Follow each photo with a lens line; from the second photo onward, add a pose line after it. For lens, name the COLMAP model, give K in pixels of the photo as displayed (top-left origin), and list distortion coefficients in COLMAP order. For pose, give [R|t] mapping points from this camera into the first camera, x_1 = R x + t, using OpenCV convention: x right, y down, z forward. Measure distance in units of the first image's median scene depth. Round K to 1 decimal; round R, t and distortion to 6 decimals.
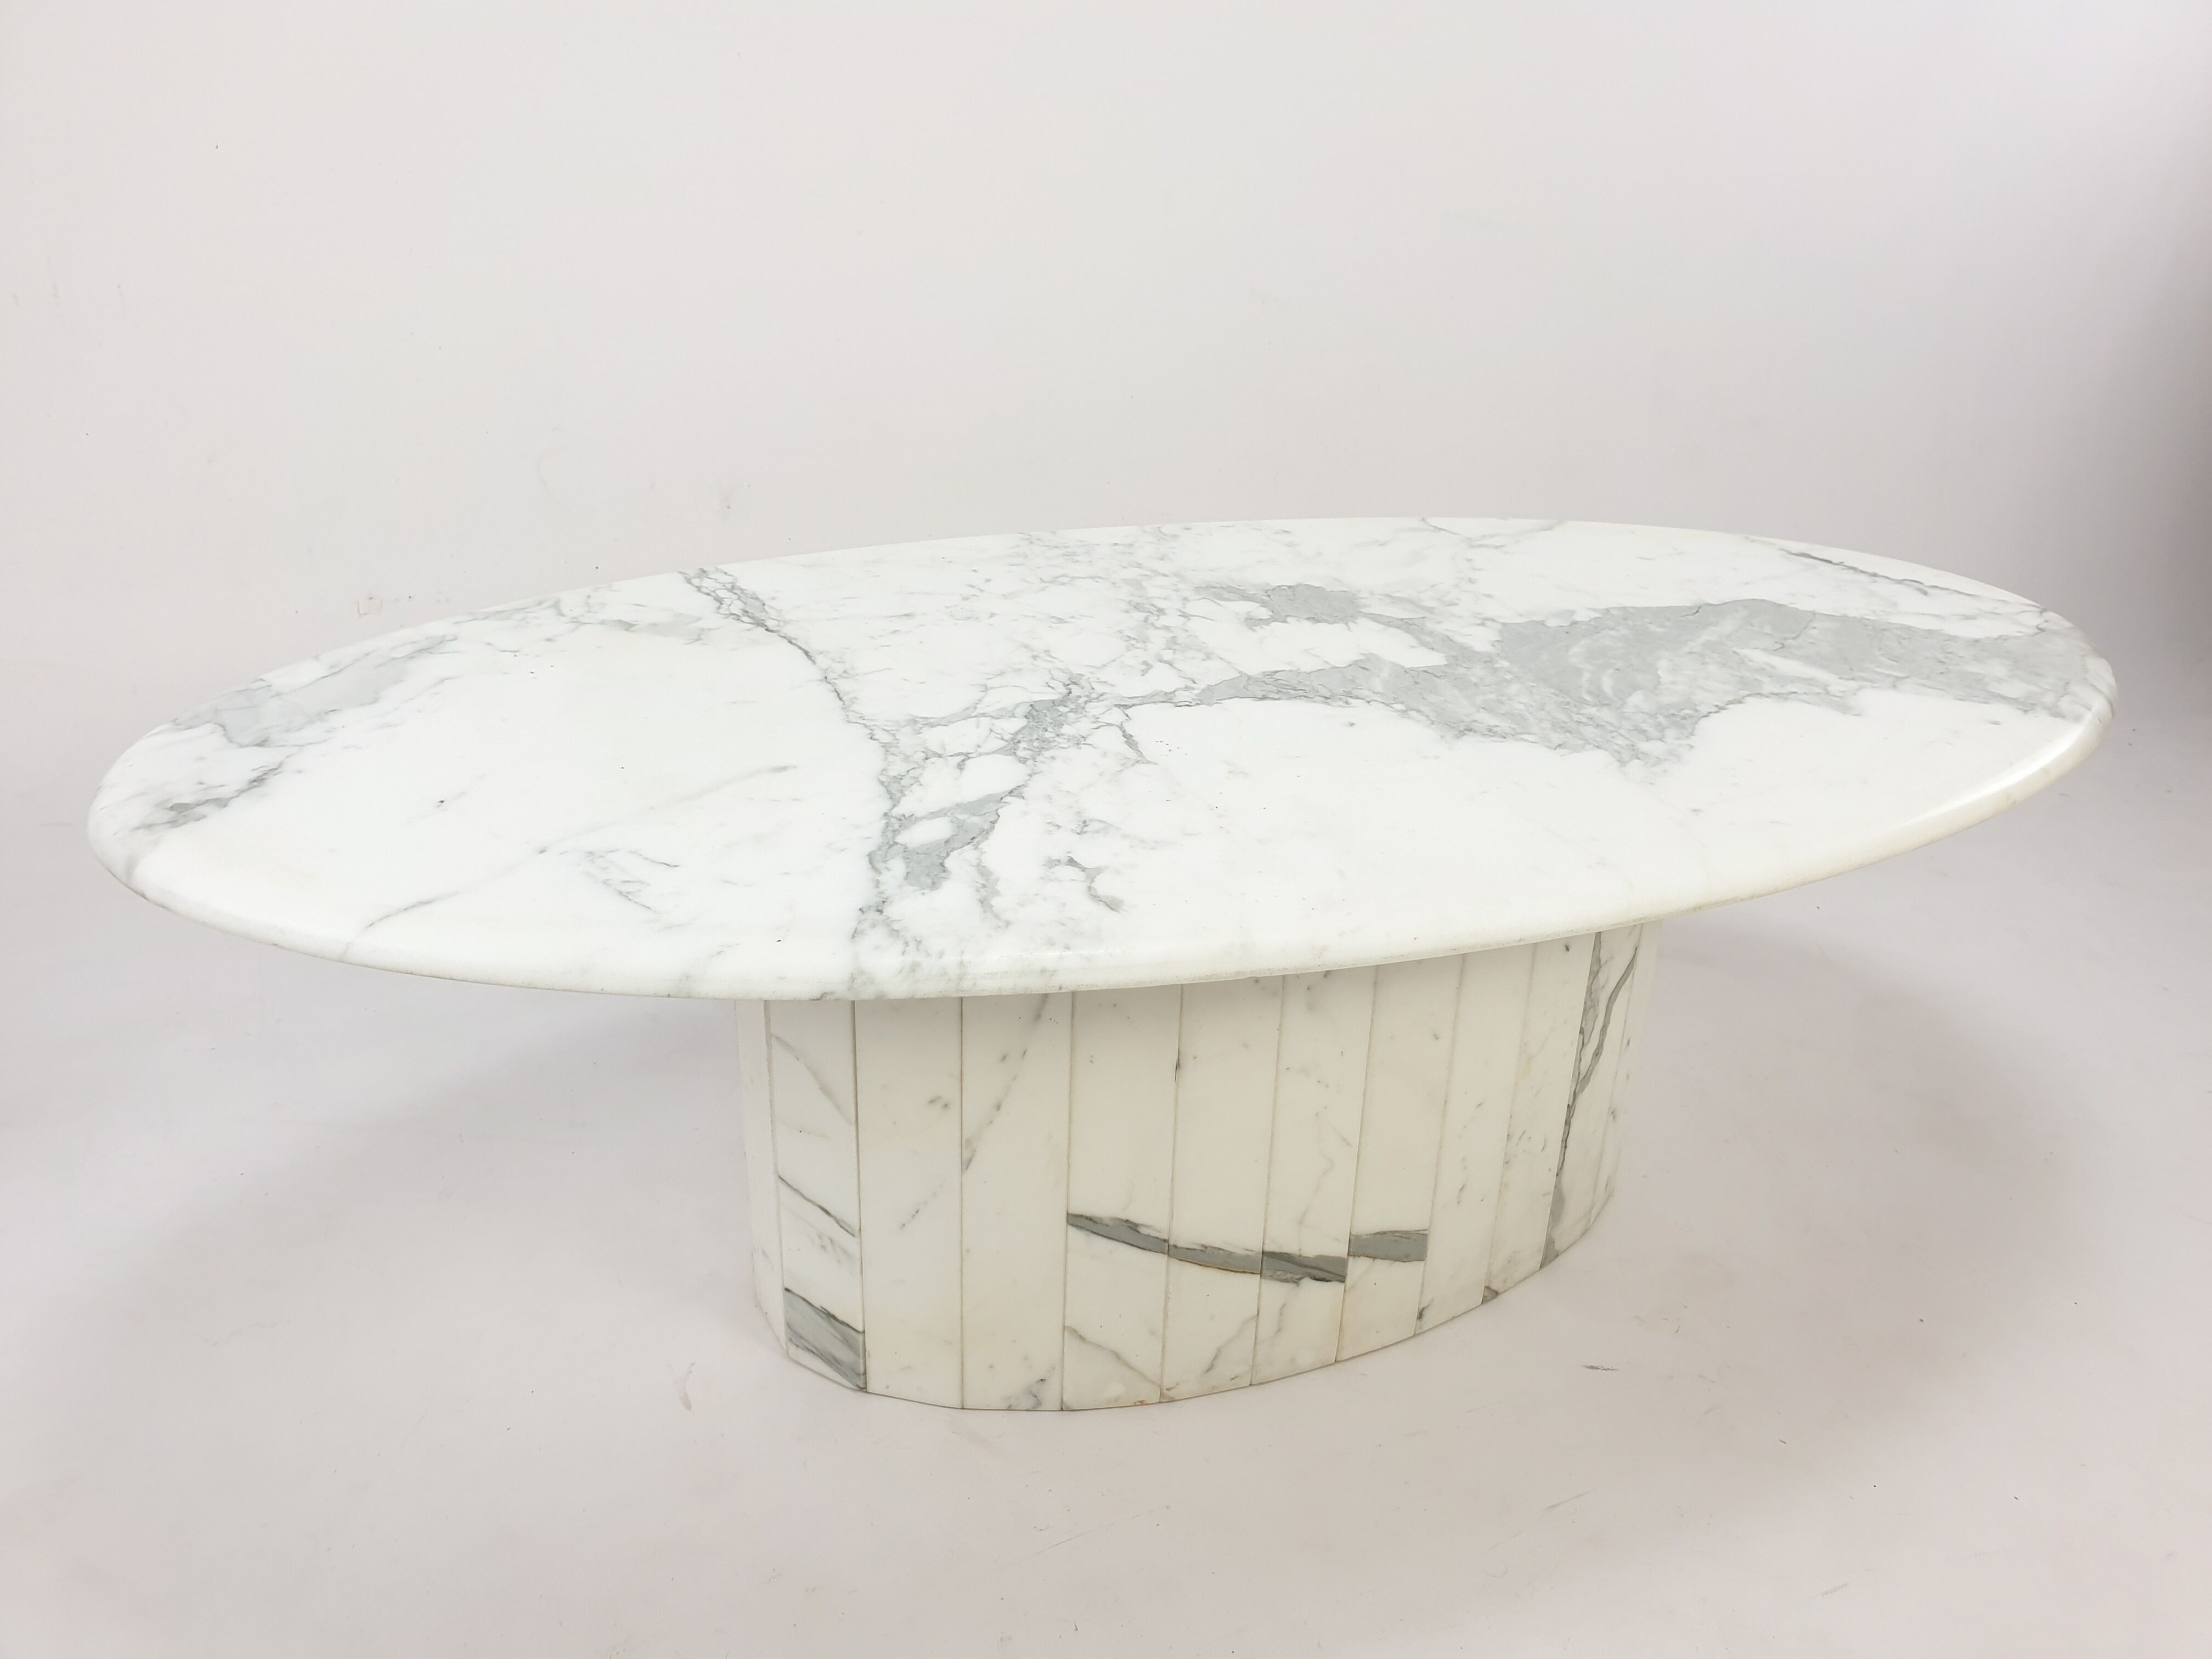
lens RADIAL K [[1709.7, 0, 1099.9], [0, 1709.7, 814.5], [0, 0, 1]] dist [0.083583, -0.232403]
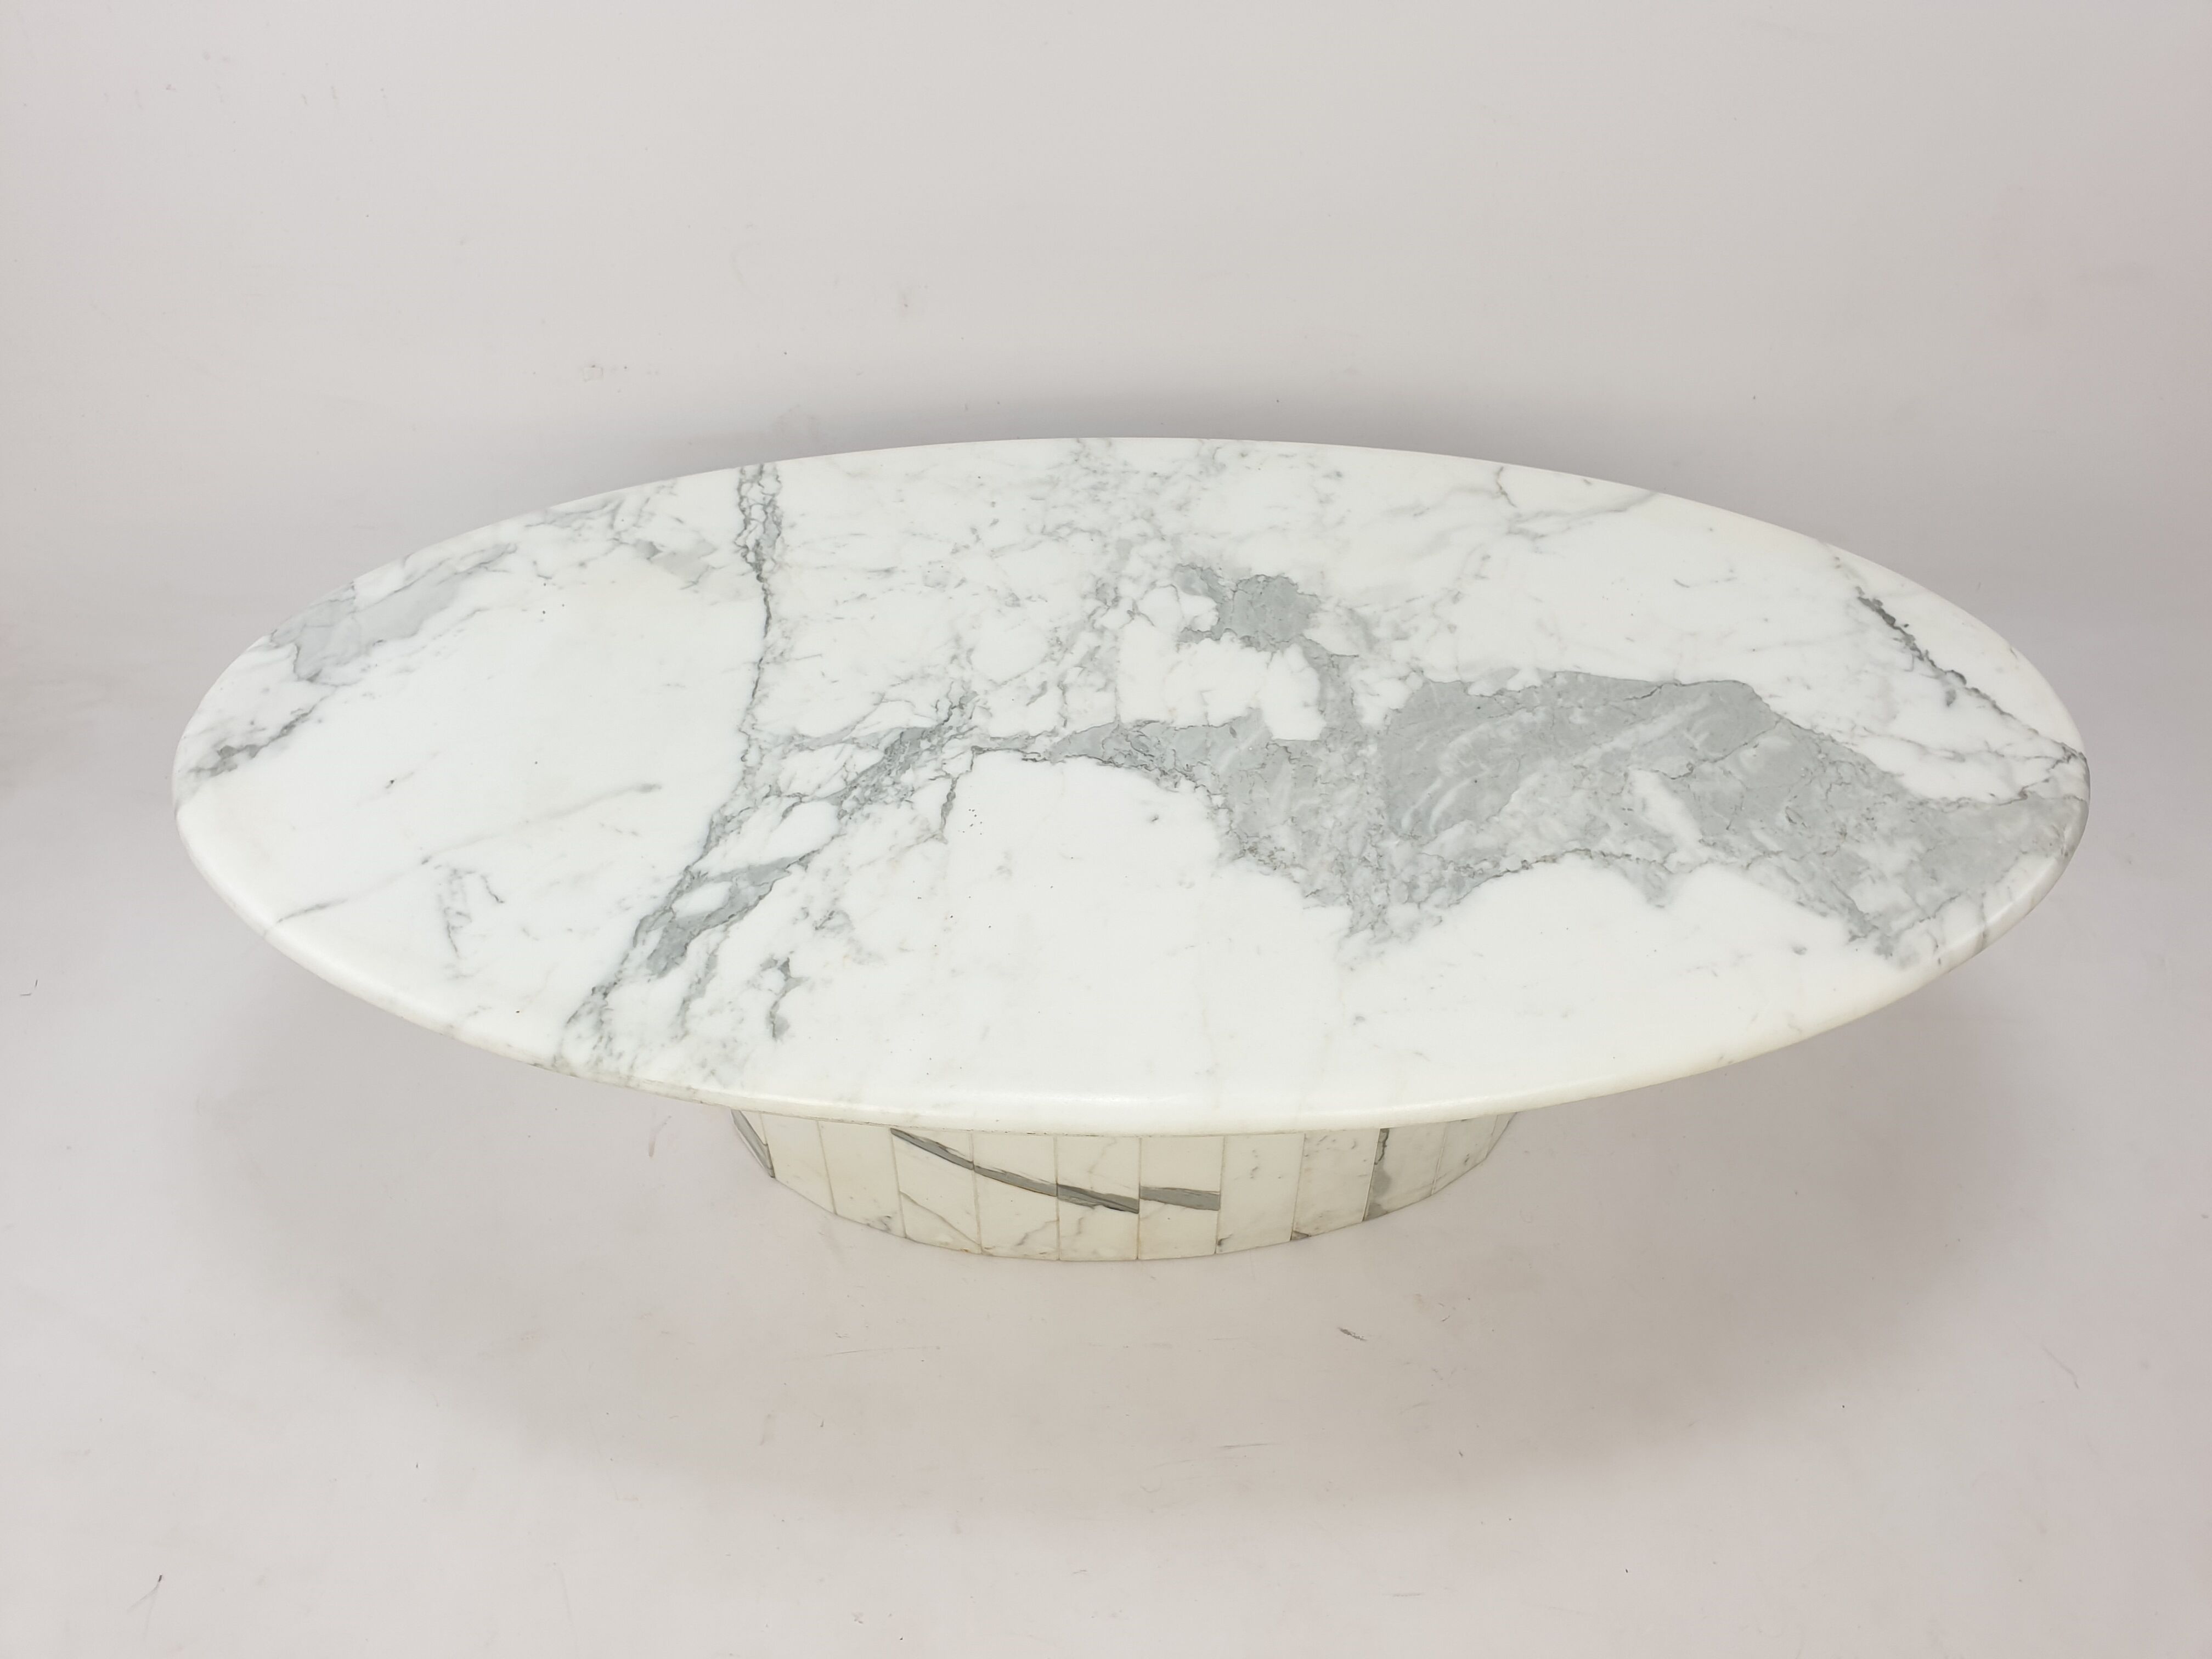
lens RADIAL K [[1709.7, 0, 1093.5], [0, 1709.7, 802.3], [0, 0, 1]] dist [0.083583, -0.232403]
pose [[0.930567, 0.229226, -0.285484, 0.396642], [-0.122210, 0.929504, 0.347976, -0.413911], [0.345124, -0.288925, 0.892979, 0.005787]]
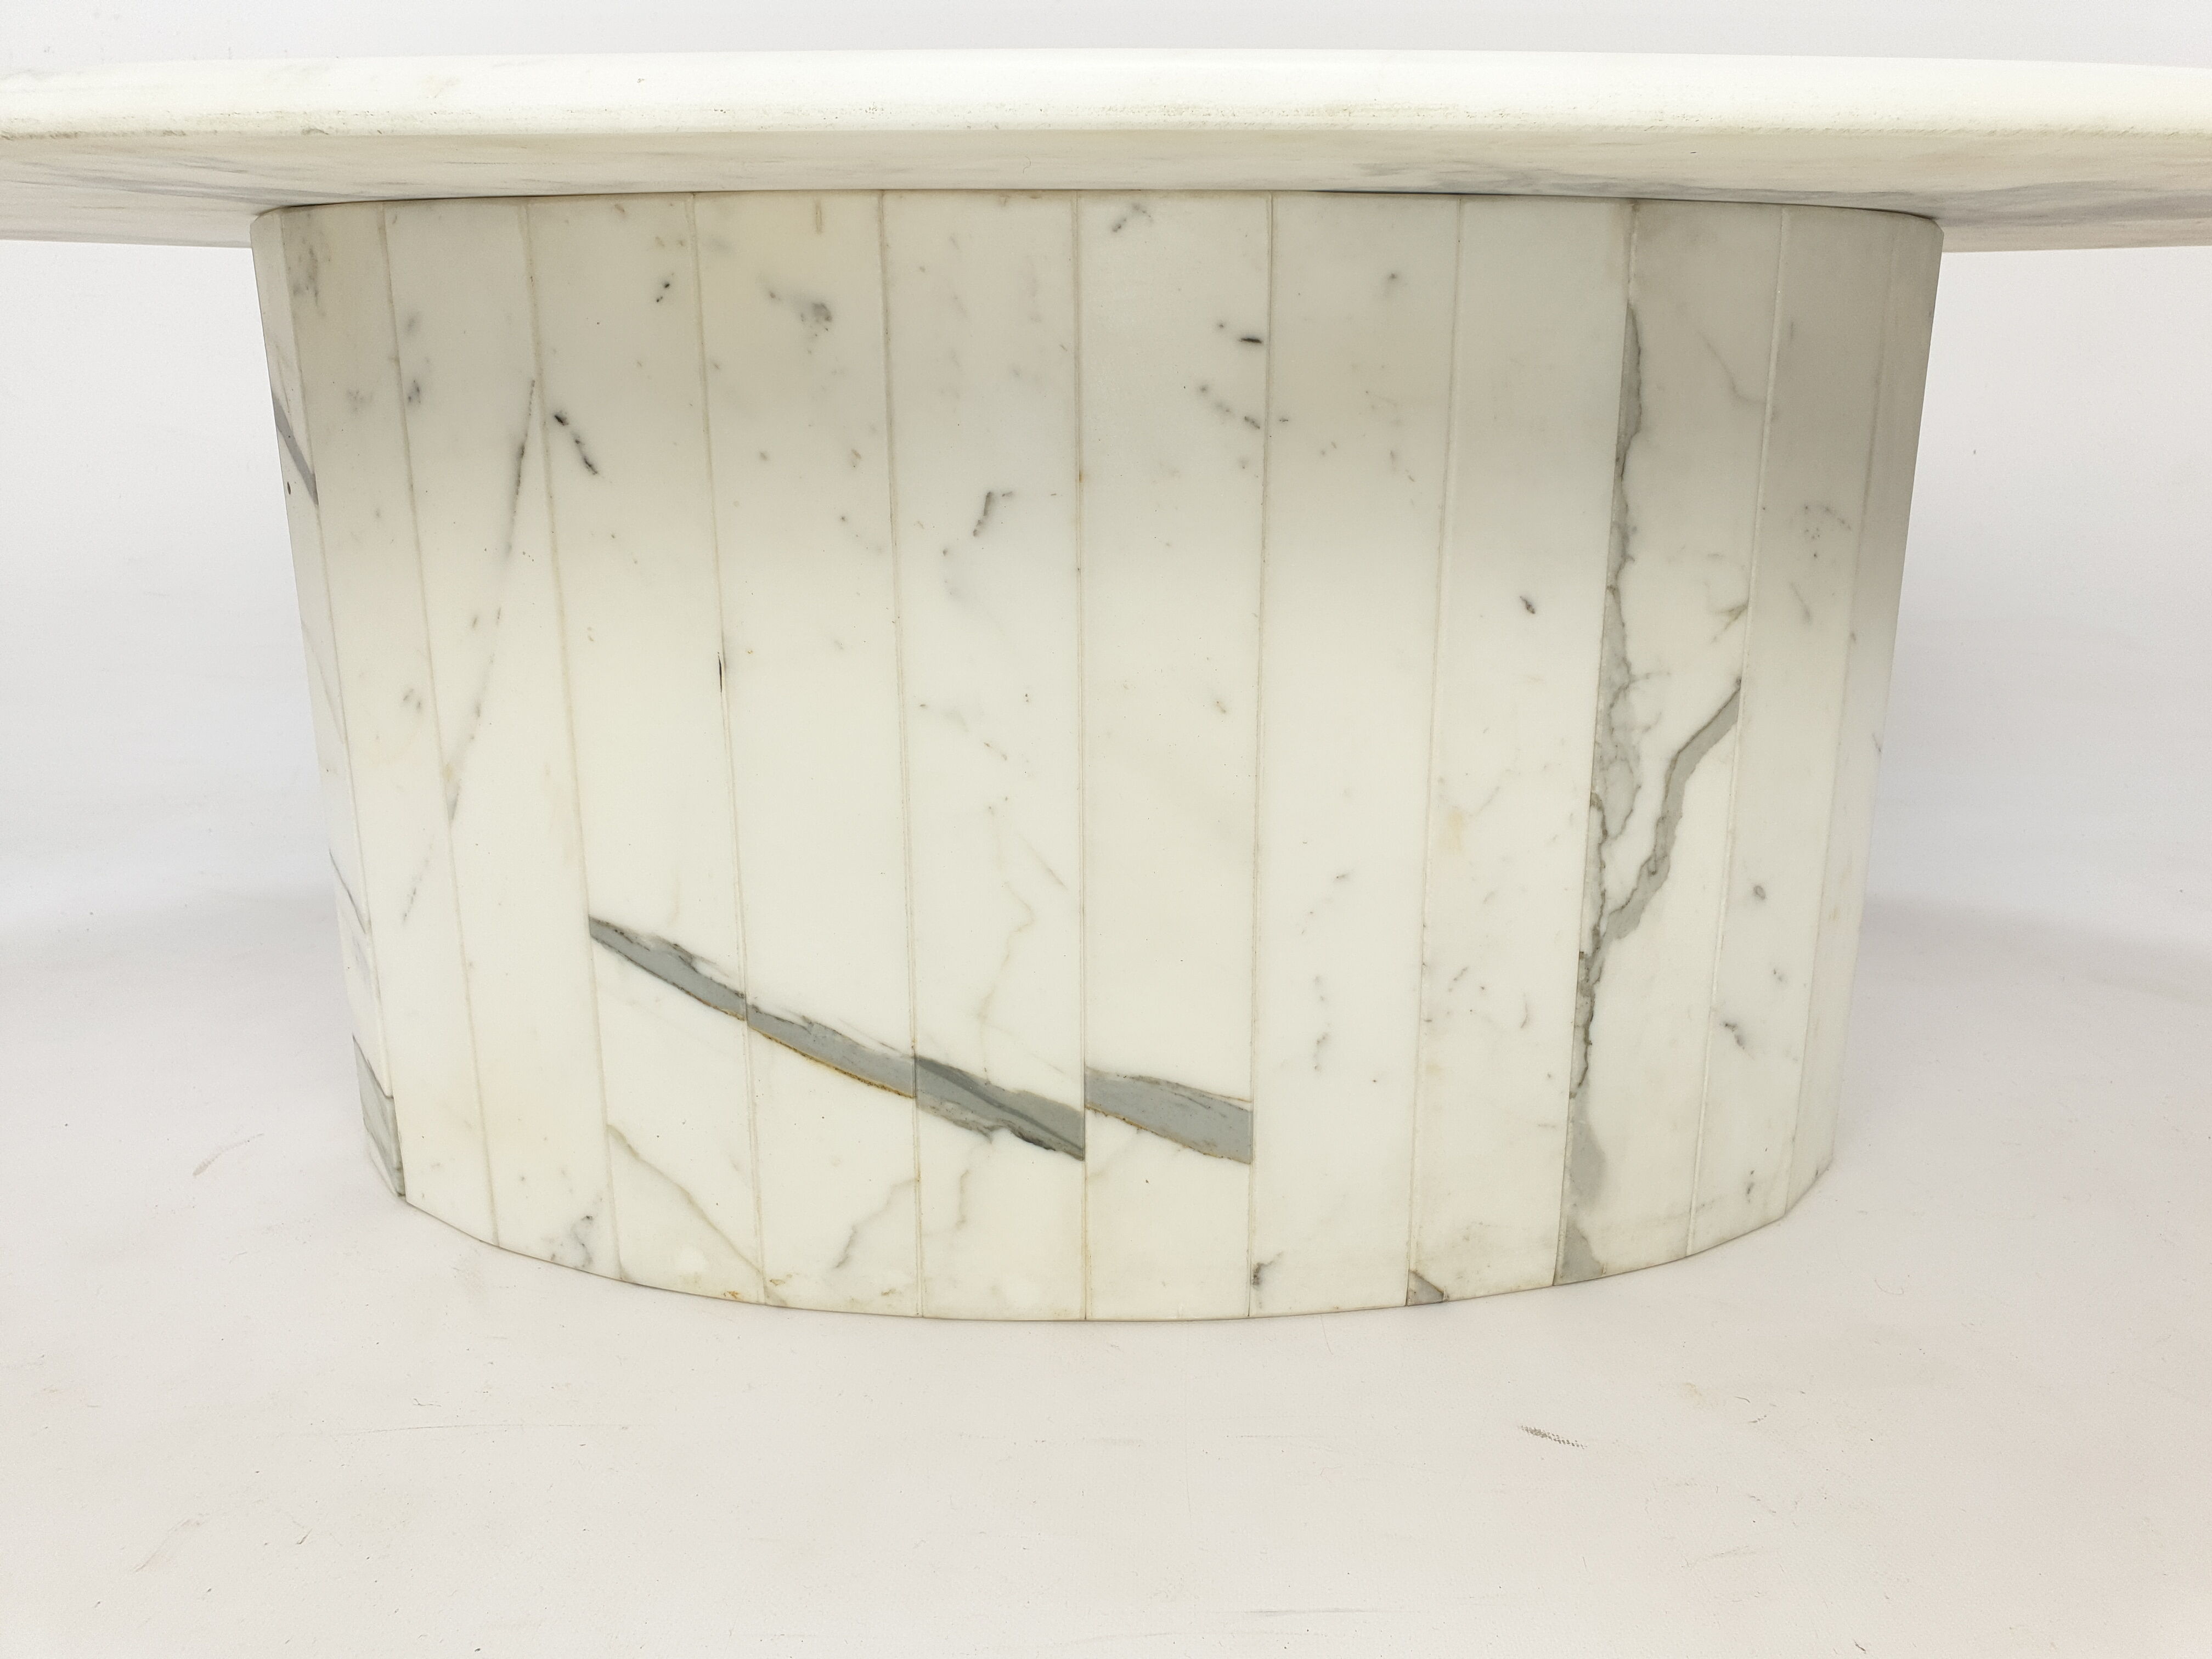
lens RADIAL K [[1709.7, 0, 1115.3], [0, 1709.7, 810.4], [0, 0, 1]] dist [0.083583, -0.232403]
pose [[0.911322, 0.081532, -0.403541, 0.382171], [-0.143994, 0.981408, -0.126898, 0.232380], [0.385692, 0.173752, 0.906119, 0.471980]]
